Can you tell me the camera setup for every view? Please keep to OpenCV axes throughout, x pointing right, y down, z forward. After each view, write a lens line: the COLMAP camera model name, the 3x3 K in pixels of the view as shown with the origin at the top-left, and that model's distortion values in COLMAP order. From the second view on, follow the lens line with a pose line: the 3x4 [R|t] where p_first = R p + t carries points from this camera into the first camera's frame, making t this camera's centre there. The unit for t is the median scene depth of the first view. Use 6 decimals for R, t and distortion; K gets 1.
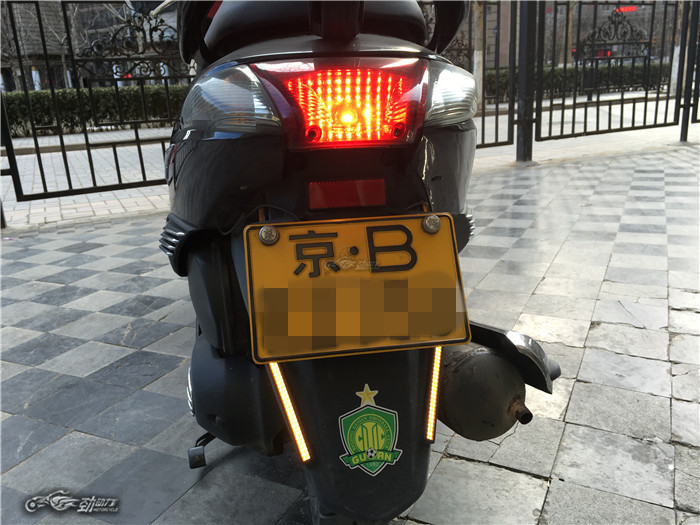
lens RADIAL K [[586.7, 0, 350.0], [0, 586.7, 262.5], [0, 0, 1]] dist [0.083012, -0.091073]
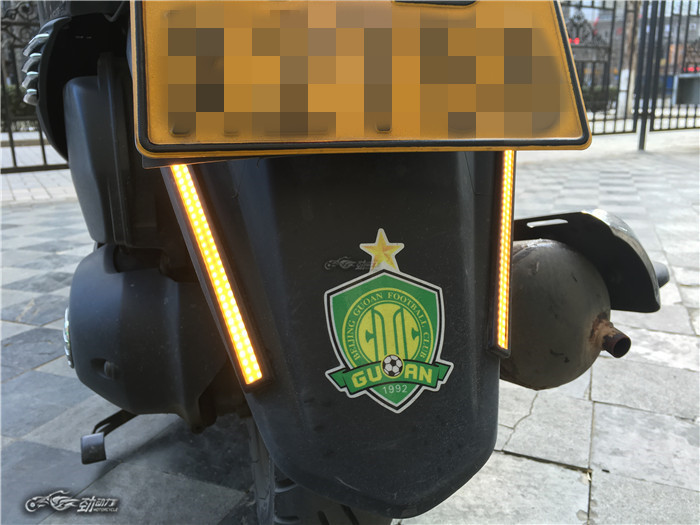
lens RADIAL K [[593.7, 0, 347.3], [0, 593.7, 262.0], [0, 0, 1]] dist [0.082056, -0.107355]
pose [[0.996848, 0.015795, 0.077746, -0.019737], [-0.013188, 0.999337, -0.033933, 0.130971], [-0.078230, 0.032801, 0.996396, 0.267768]]
